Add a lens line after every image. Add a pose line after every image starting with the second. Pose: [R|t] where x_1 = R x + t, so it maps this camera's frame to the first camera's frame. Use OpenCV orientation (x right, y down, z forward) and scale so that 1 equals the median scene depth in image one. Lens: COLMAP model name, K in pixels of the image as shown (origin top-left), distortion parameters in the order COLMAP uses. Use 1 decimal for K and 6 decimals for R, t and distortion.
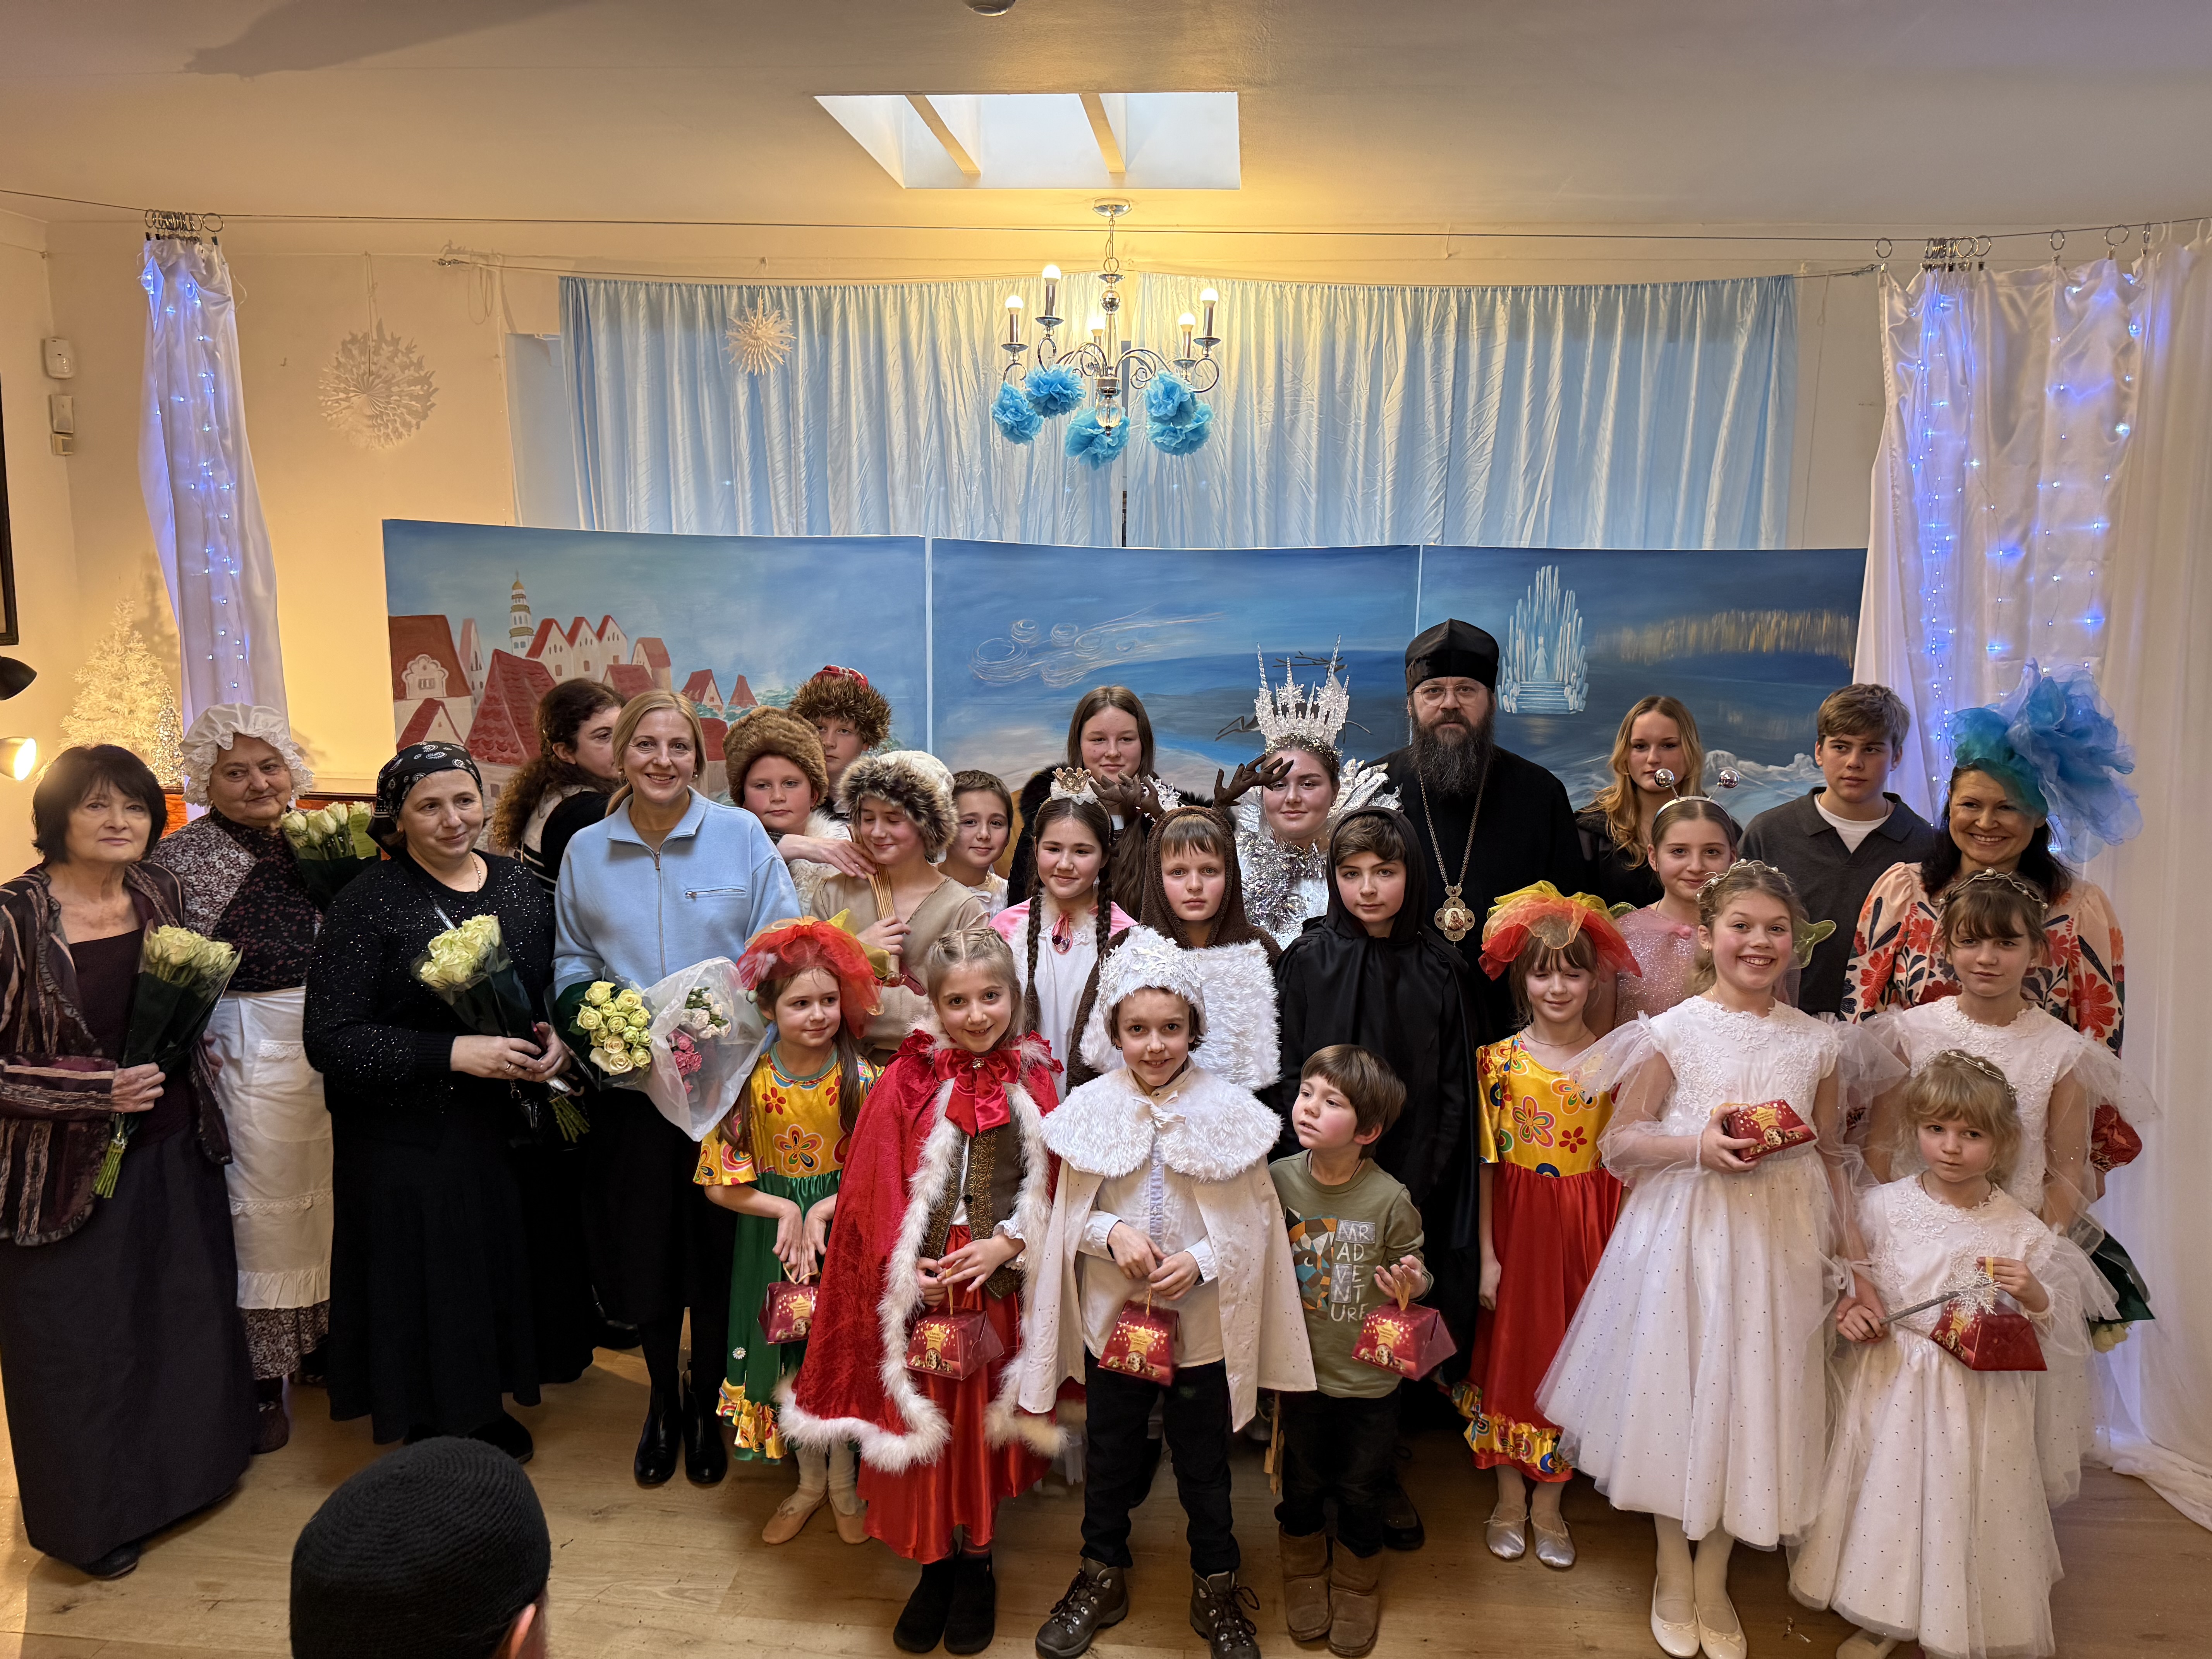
lens RADIAL K [[1532.7, 0, 1100.5], [0, 1532.7, 830.0], [0, 0, 1]] dist [0.007971, -0.001003]
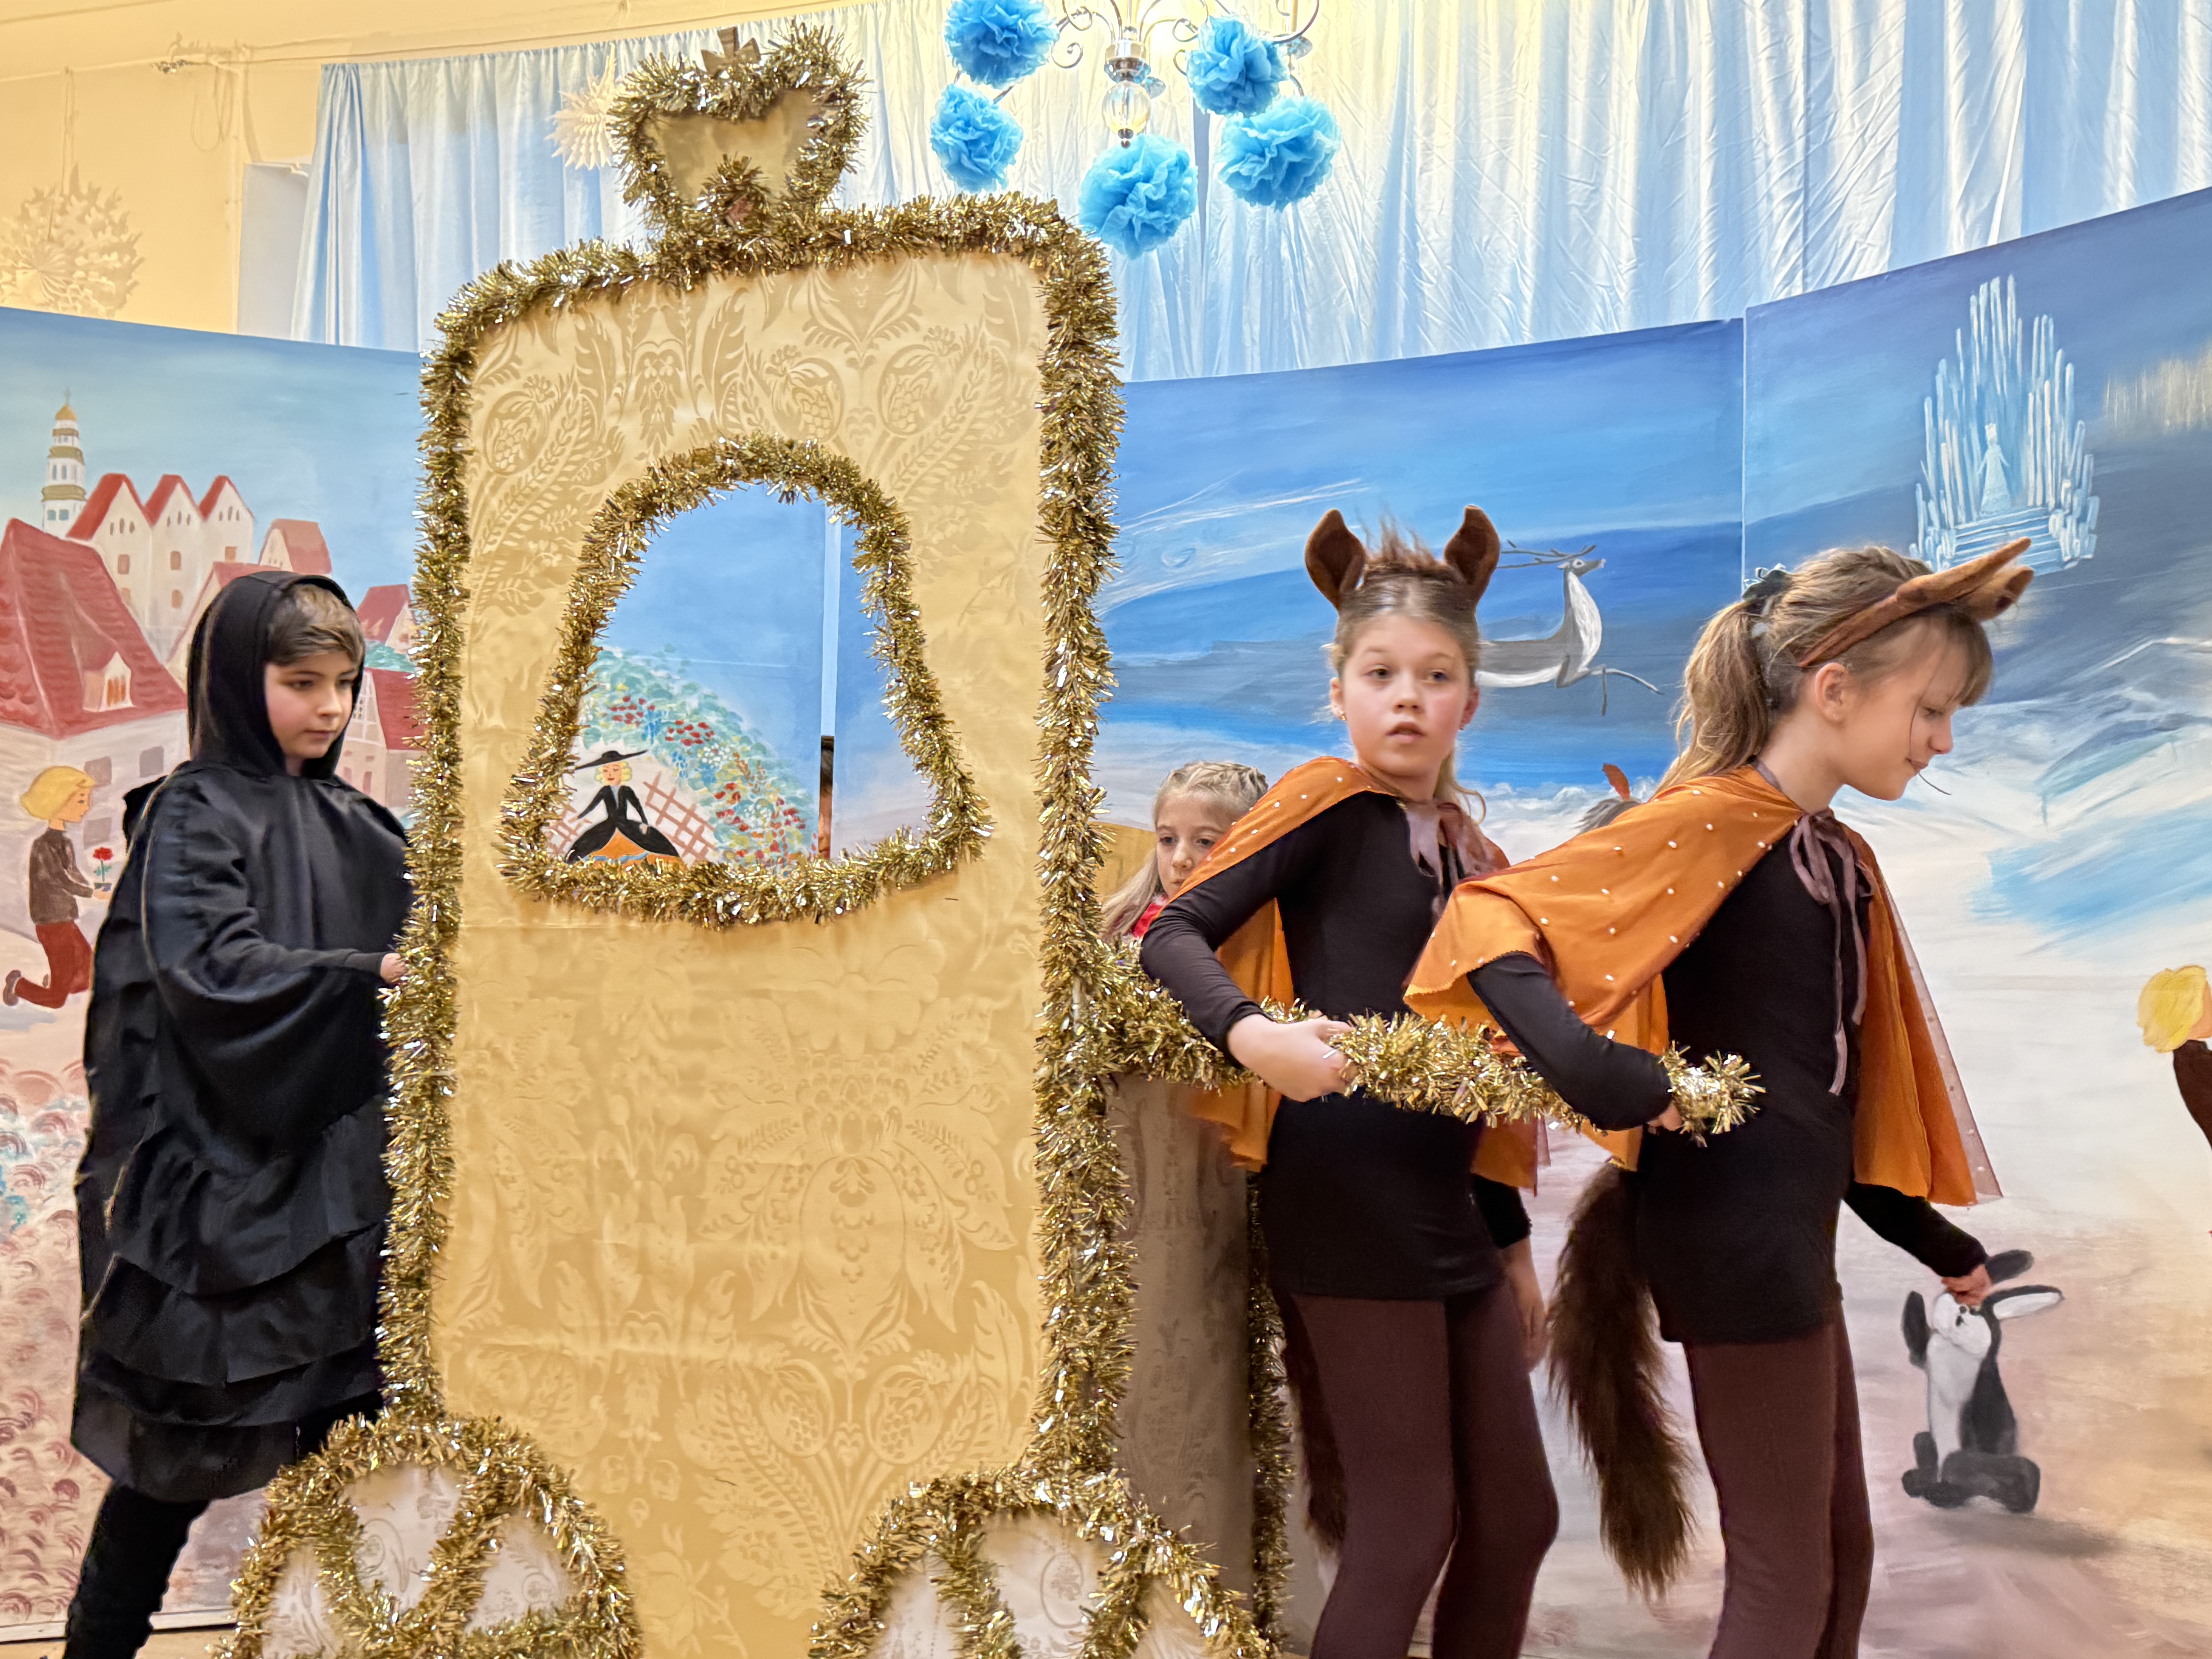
lens RADIAL K [[2178.7, 0, 1109.2], [0, 2178.7, 839.9], [0, 0, 1]] dist [-0.011206, 0.000000]
pose [[0.978890, -0.013034, -0.203973, 0.155980], [-0.039603, 0.966956, -0.251848, 0.175569], [0.200516, 0.254609, 0.946027, 0.344746]]
